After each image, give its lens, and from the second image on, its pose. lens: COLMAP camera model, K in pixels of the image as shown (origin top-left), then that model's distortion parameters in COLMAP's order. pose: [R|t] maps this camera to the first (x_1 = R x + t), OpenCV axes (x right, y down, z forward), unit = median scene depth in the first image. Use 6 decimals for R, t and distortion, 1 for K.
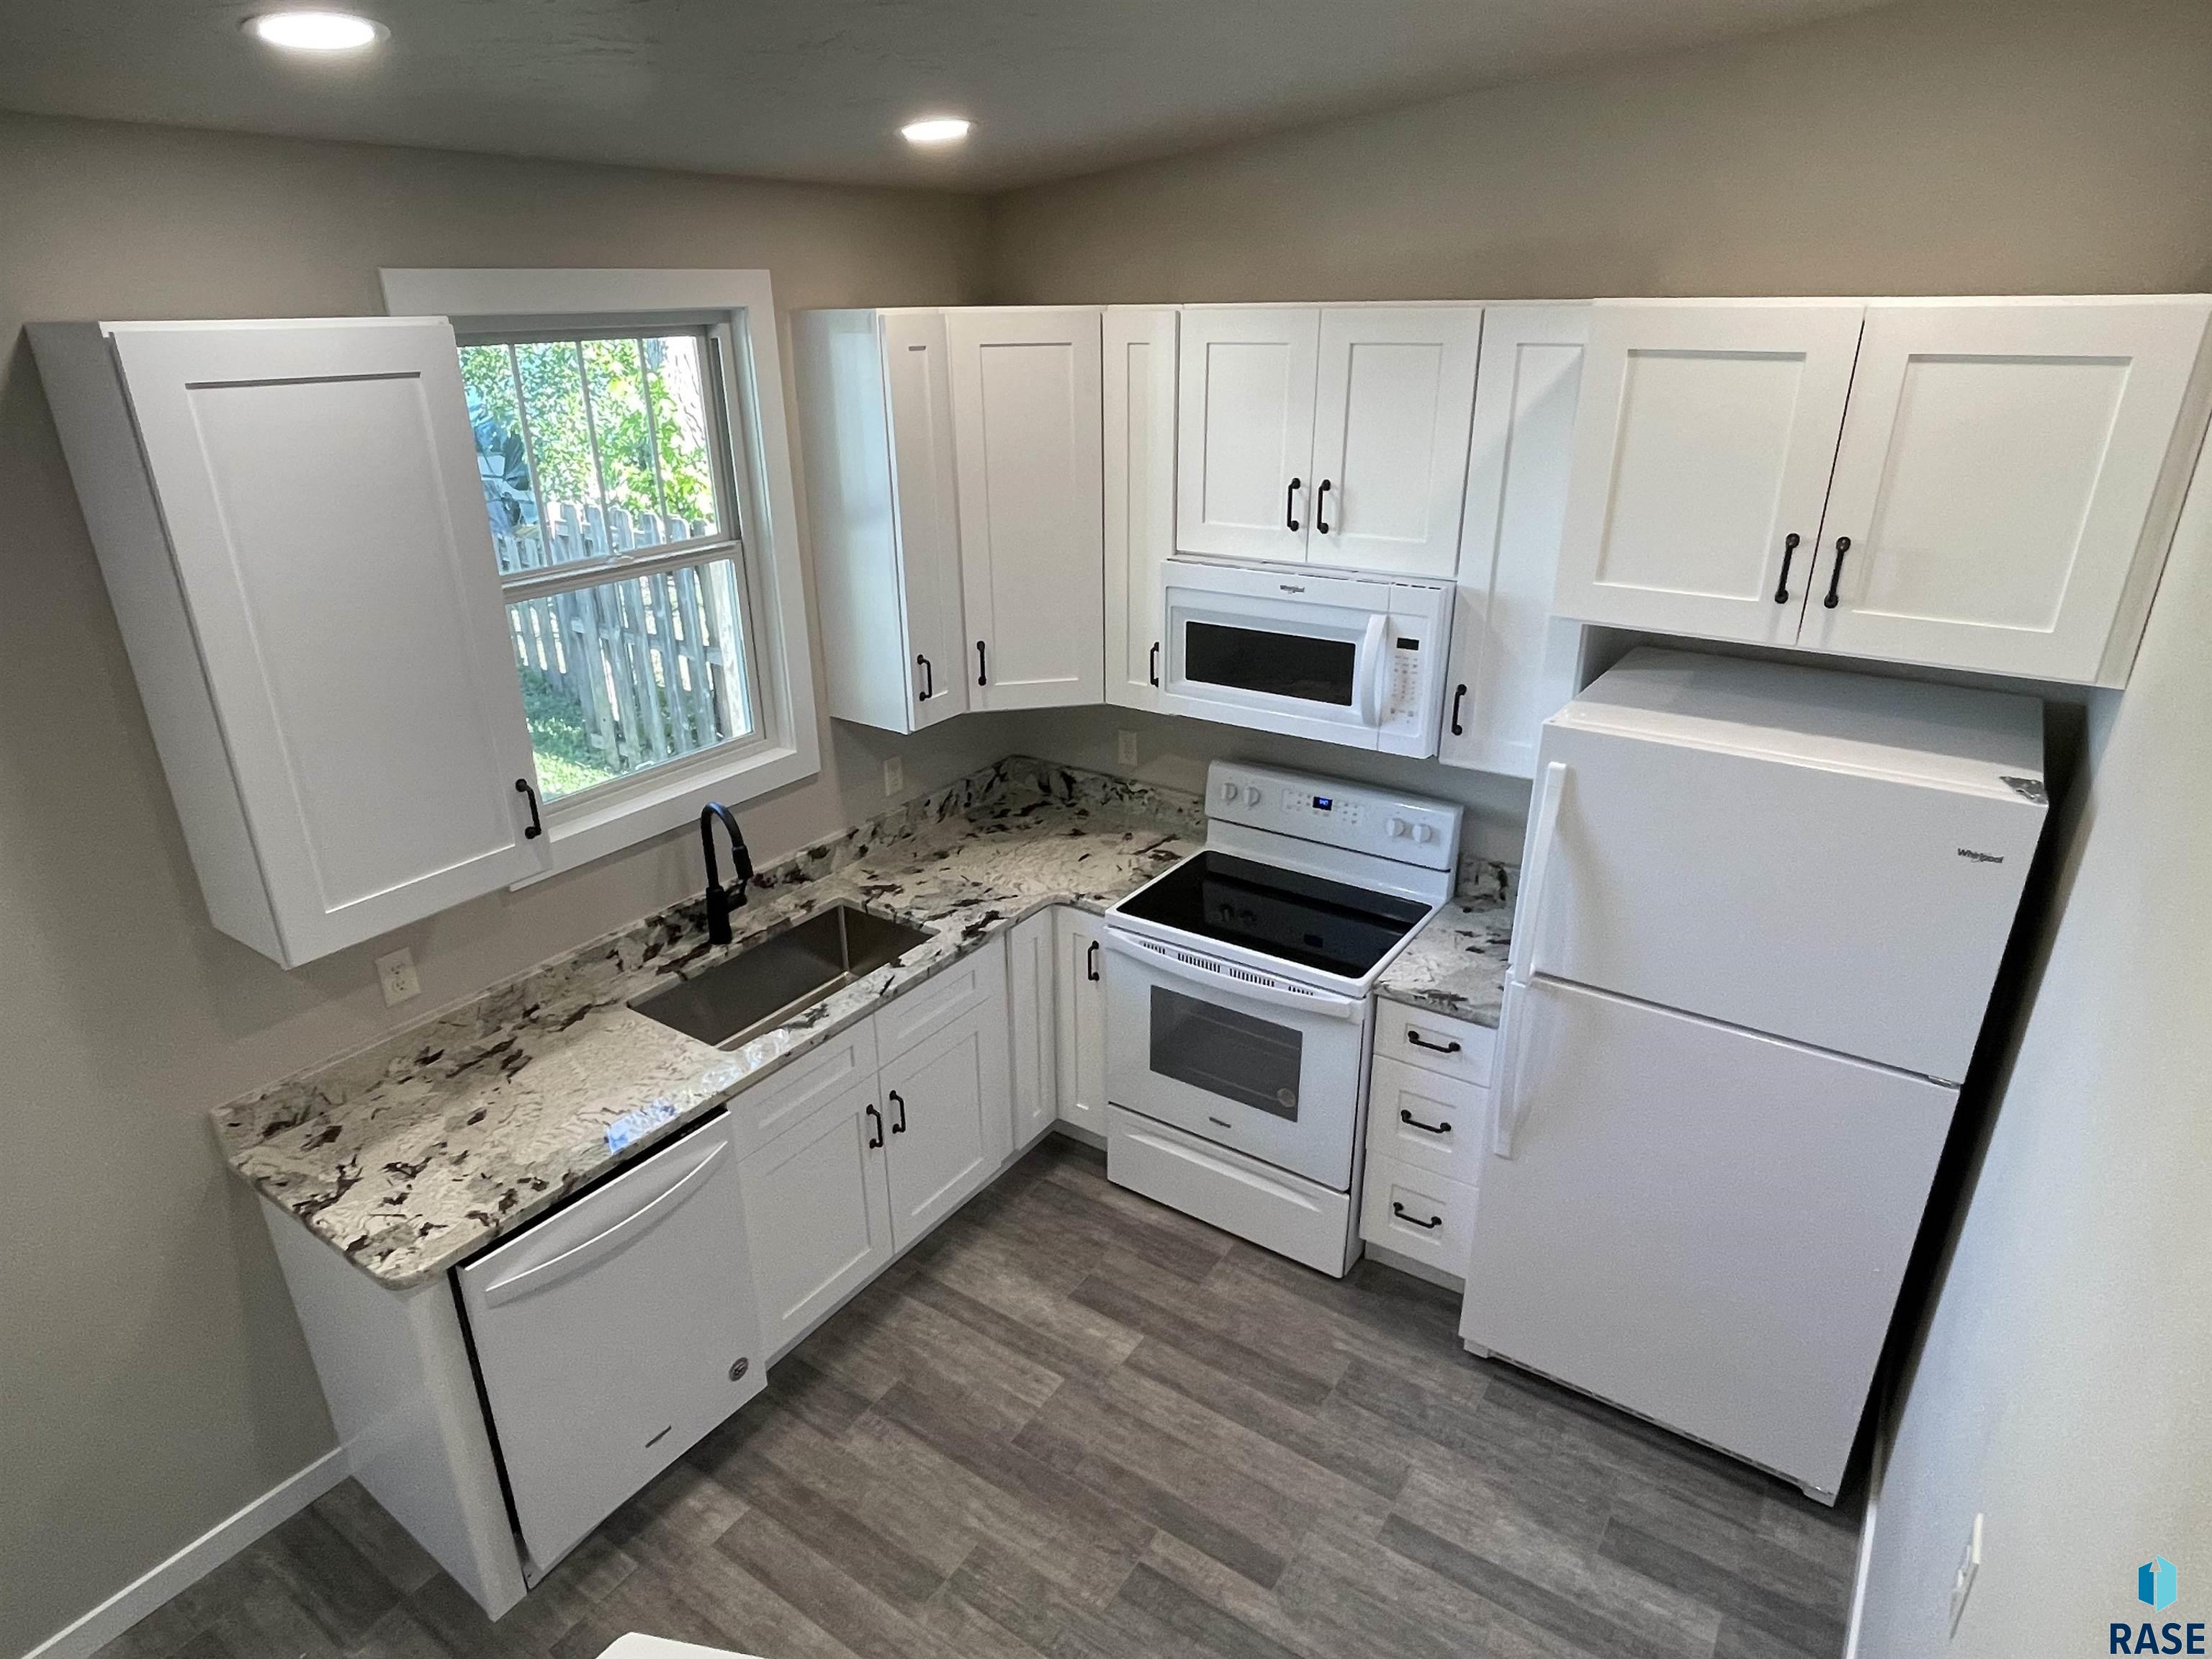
lens RADIAL K [[1273.9, 0, 1086.3], [0, 1273.9, 845.4], [0, 0, 1]] dist [0.006680, -0.012152]
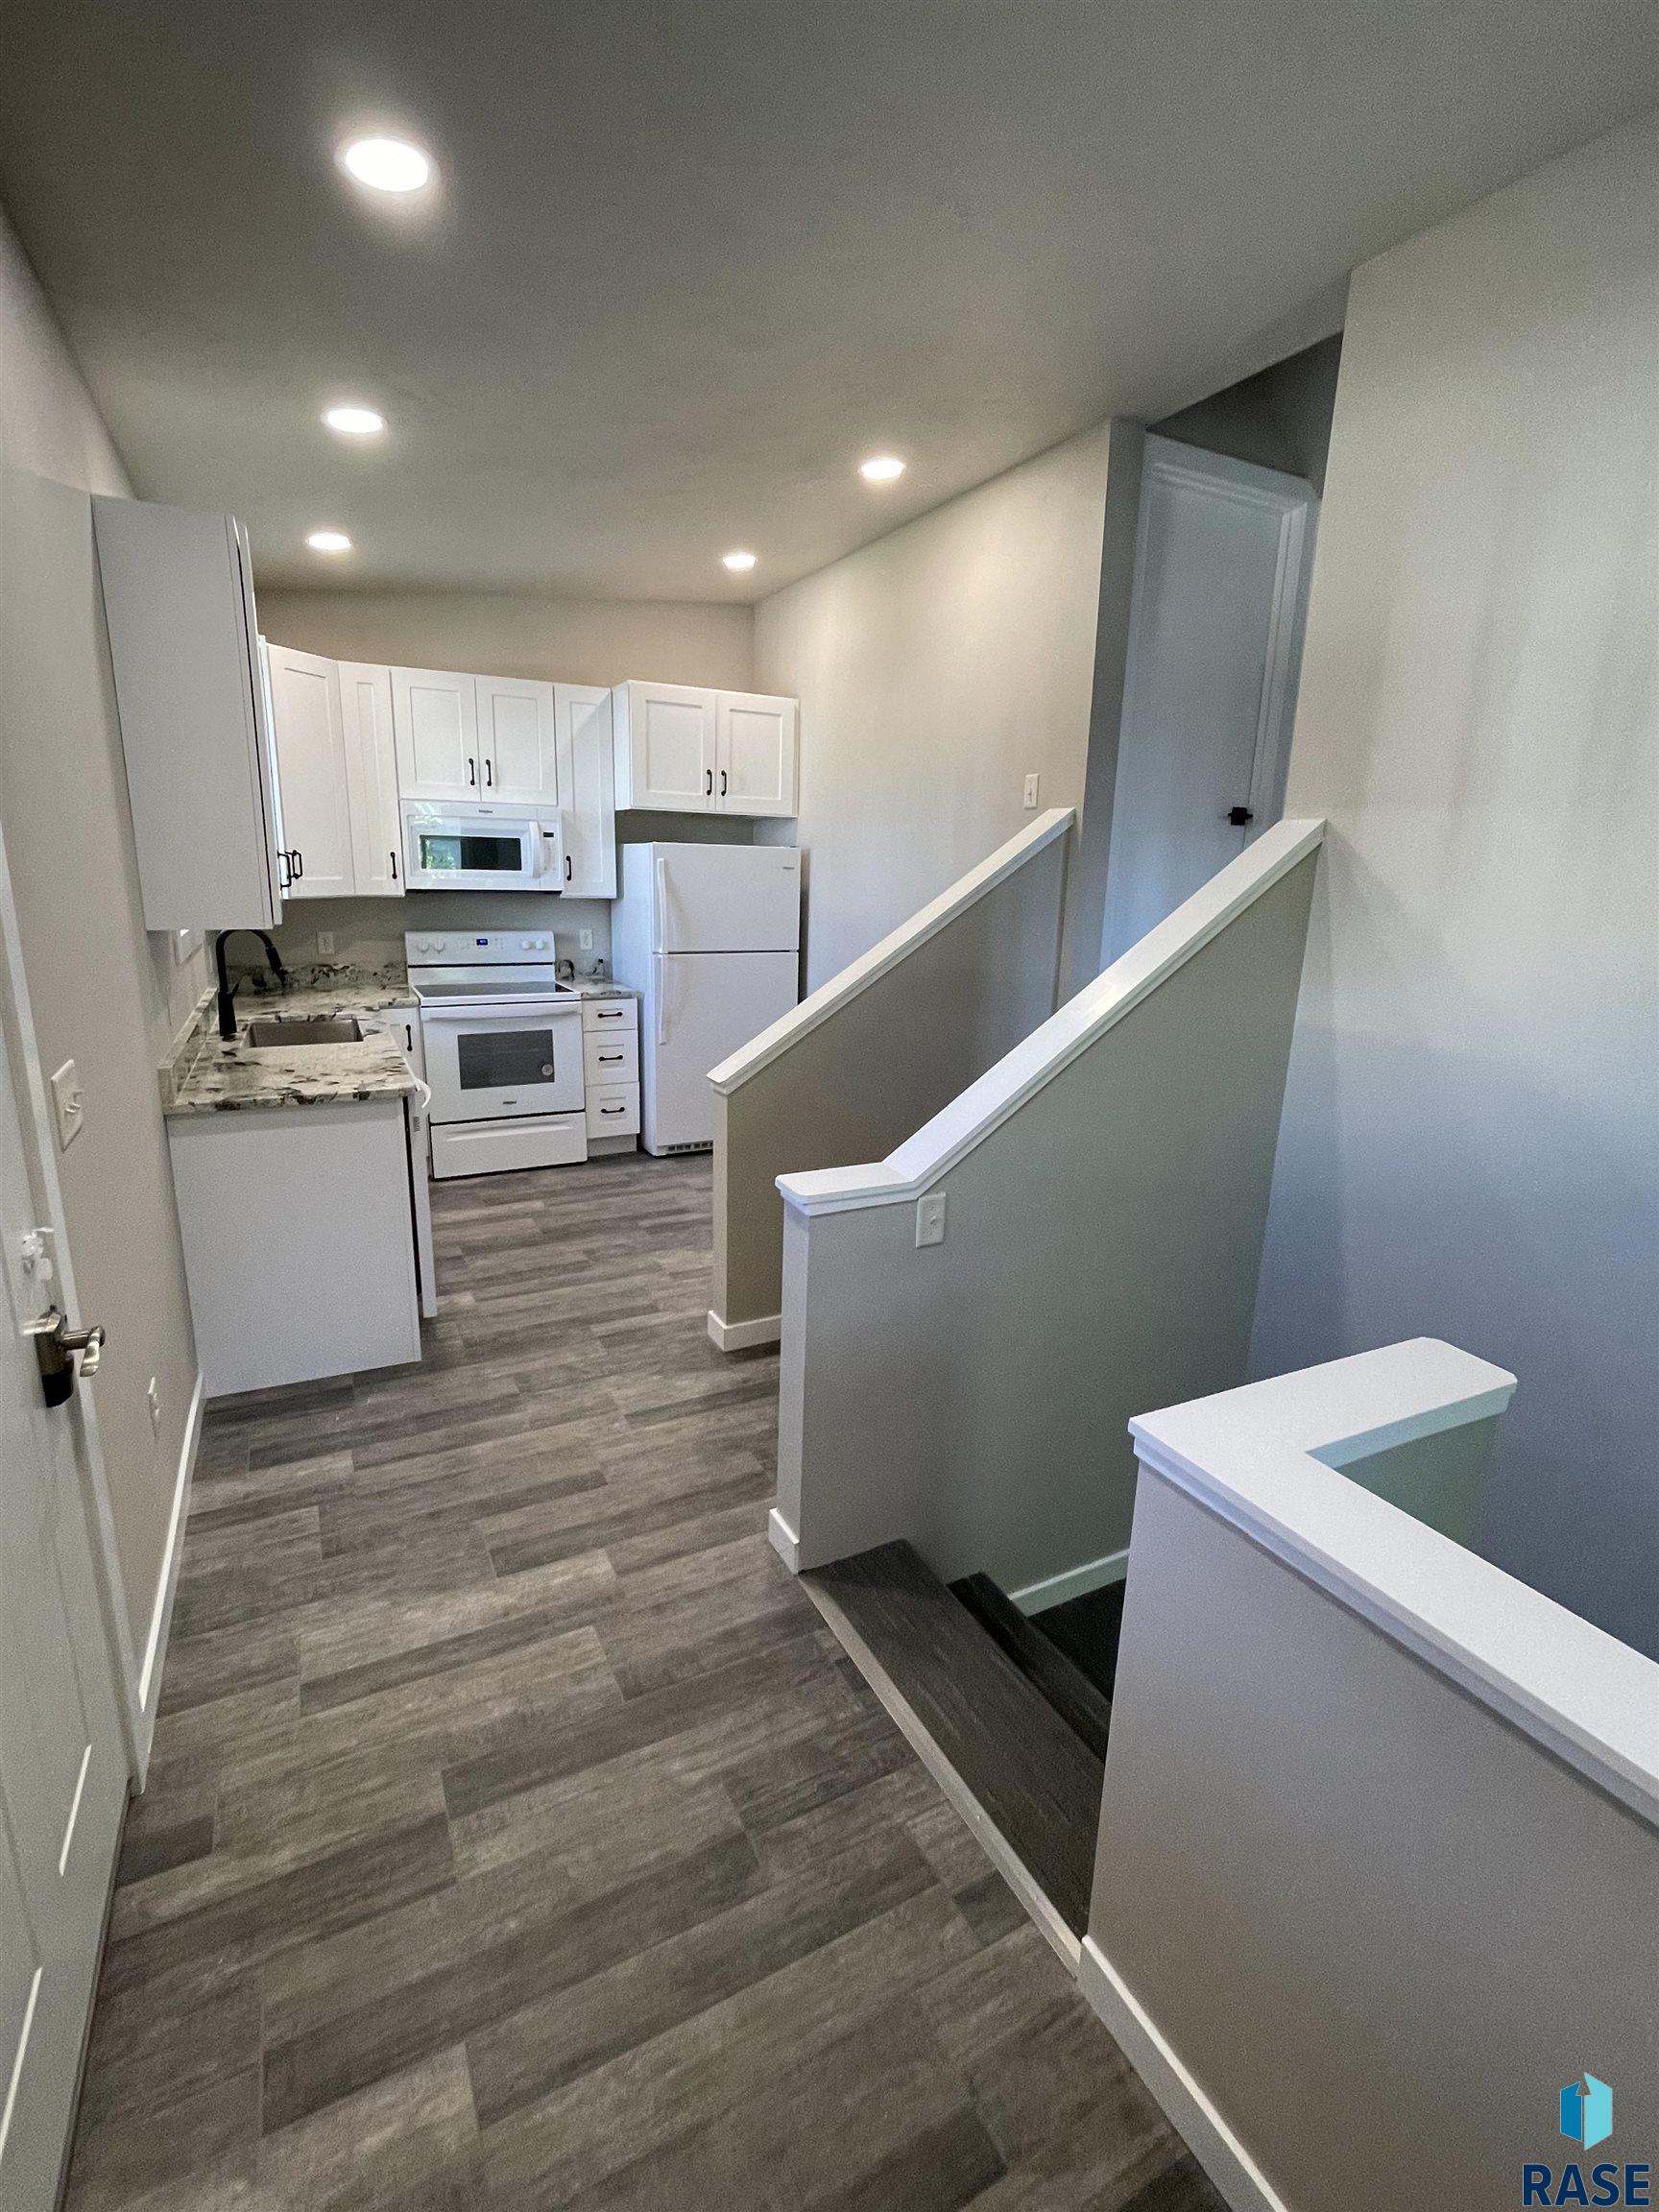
lens RADIAL K [[989.5, 0, 830.9], [0, 989.5, 1093.1], [0, 0, 1]] dist [-0.004778, 0.000224]
pose [[0.461486, -0.182005, 0.868277, -1.004324], [0.316557, 0.948084, 0.030485, 0.337527], [-0.828747, 0.260791, 0.495143, -0.103255]]
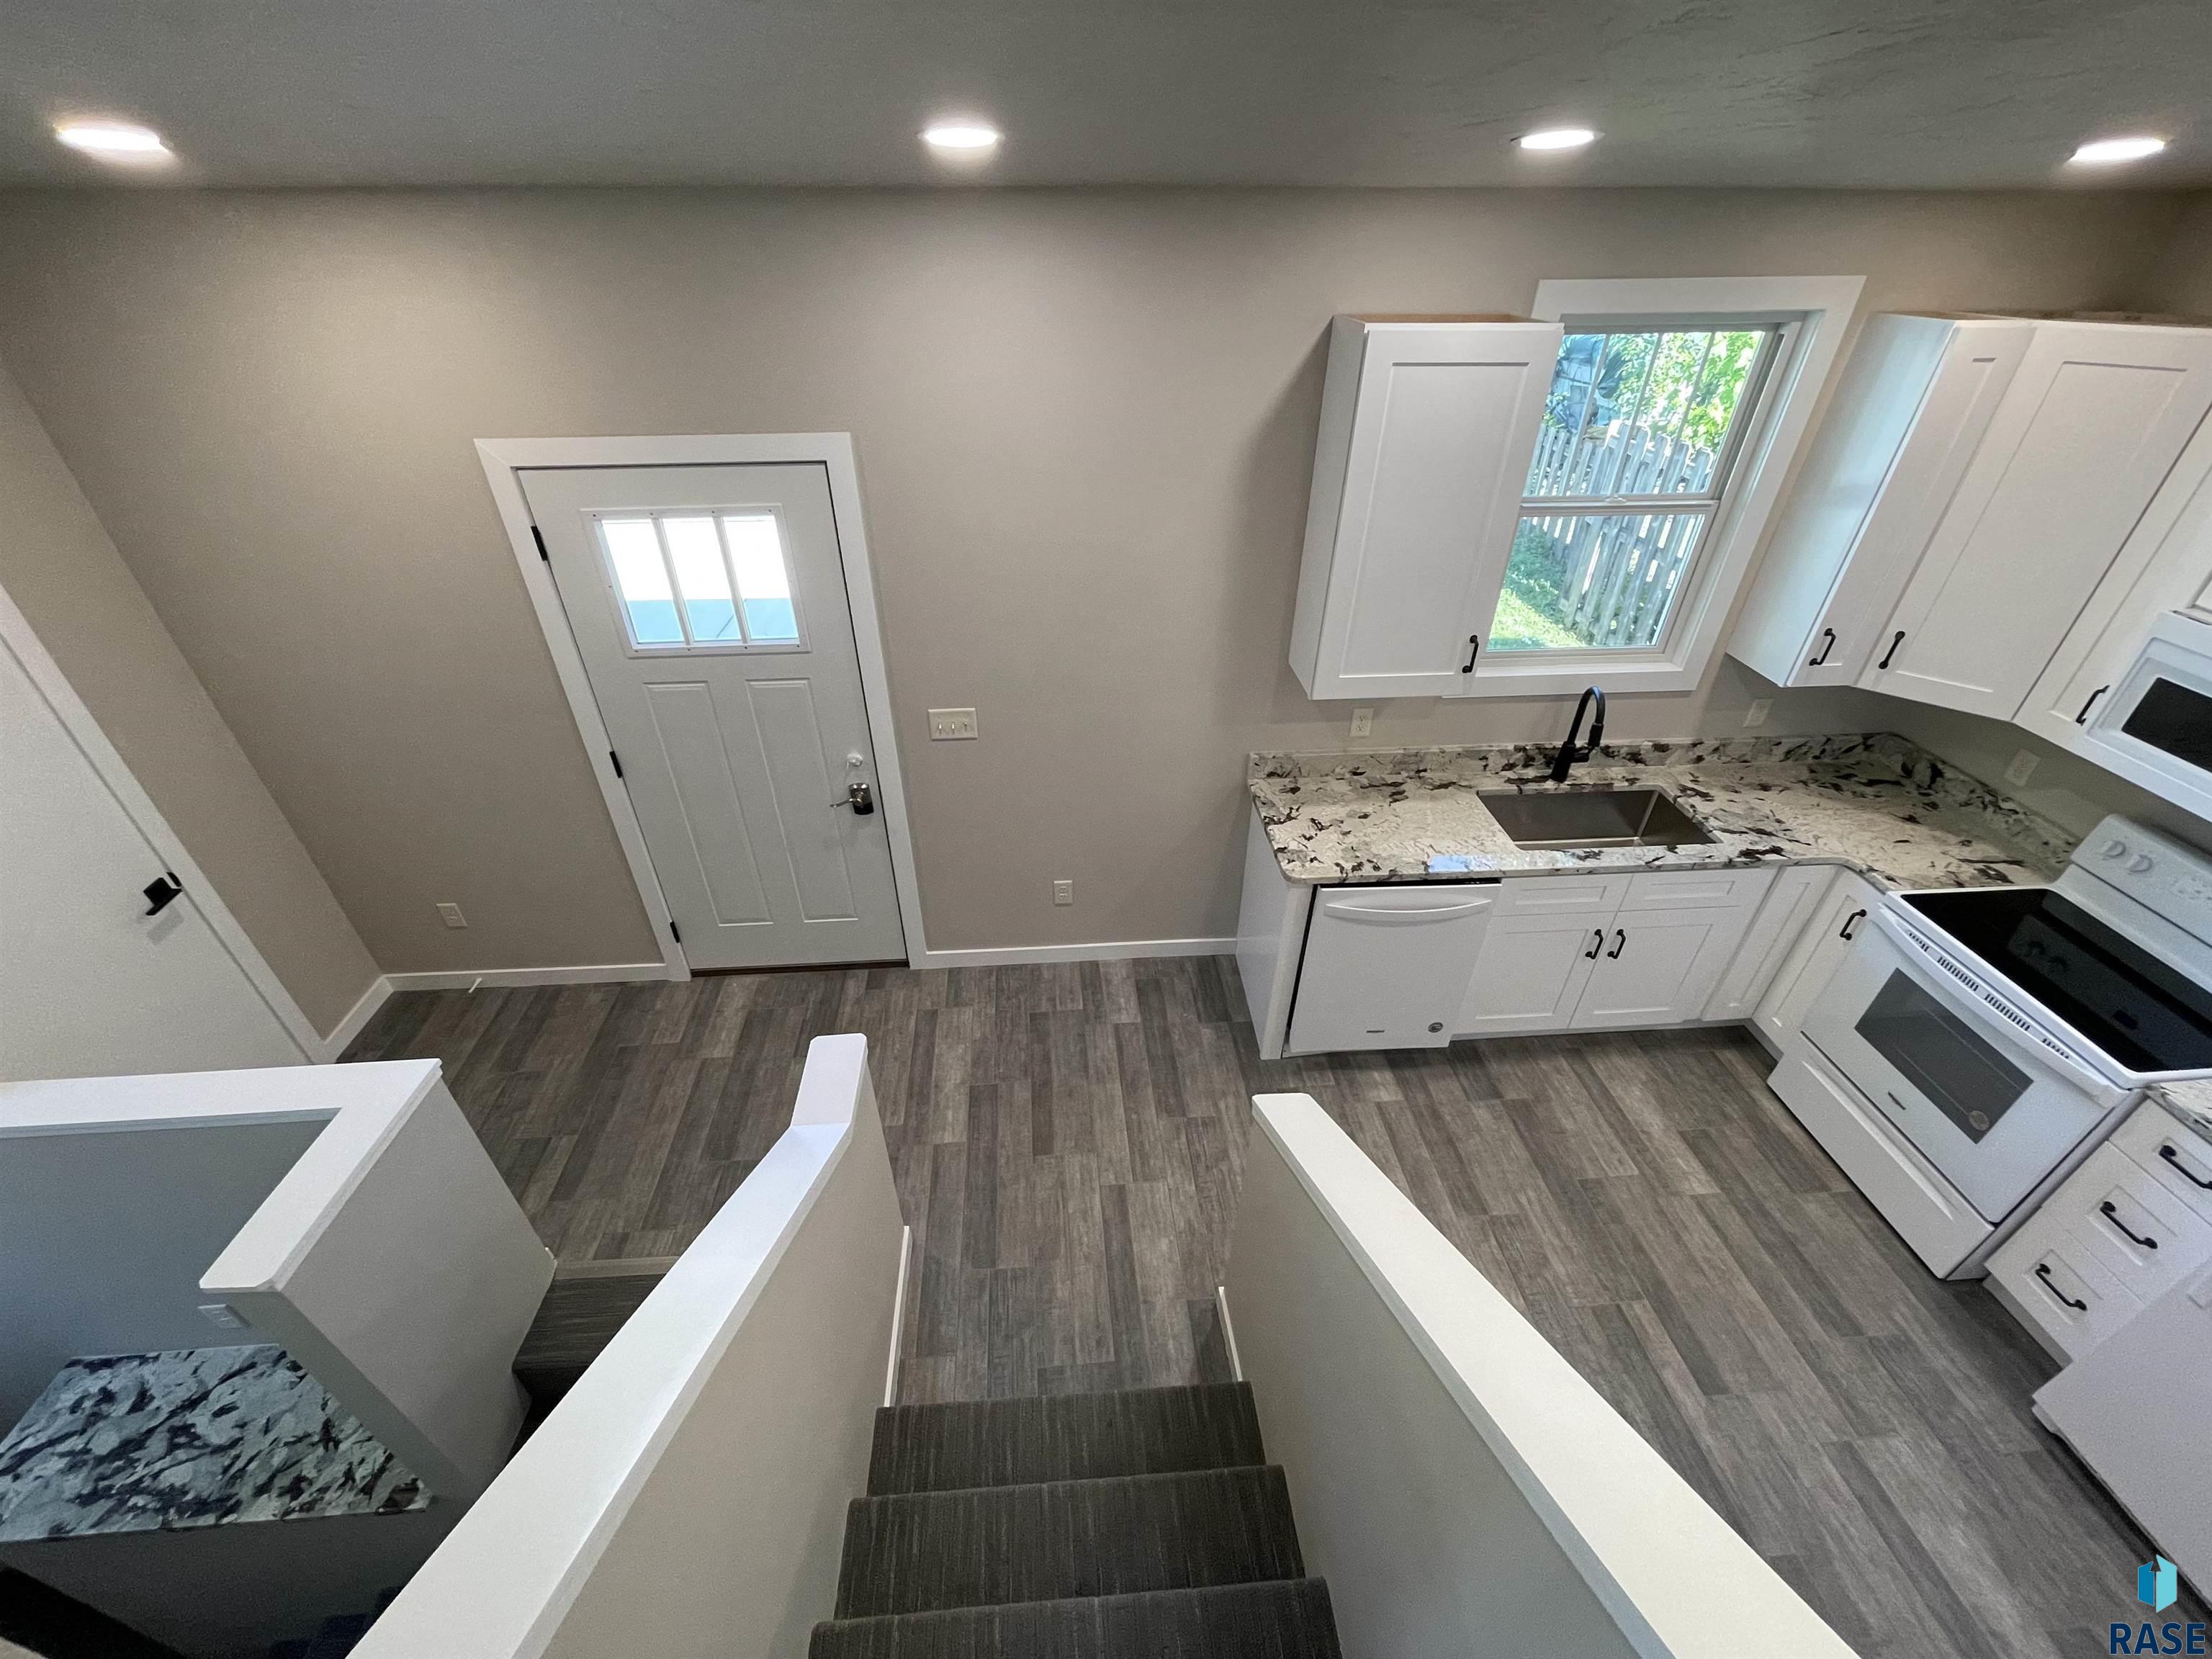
lens RADIAL K [[885.2, 0, 1093.6], [0, 885.2, 834.6], [0, 0, 1]] dist [0.000813, 0.000383]
pose [[0.623937, 0.450003, -0.638905, 0.060504], [-0.311208, 0.893018, 0.325067, -0.034240], [0.716835, -0.003989, 0.697232, -0.083614]]
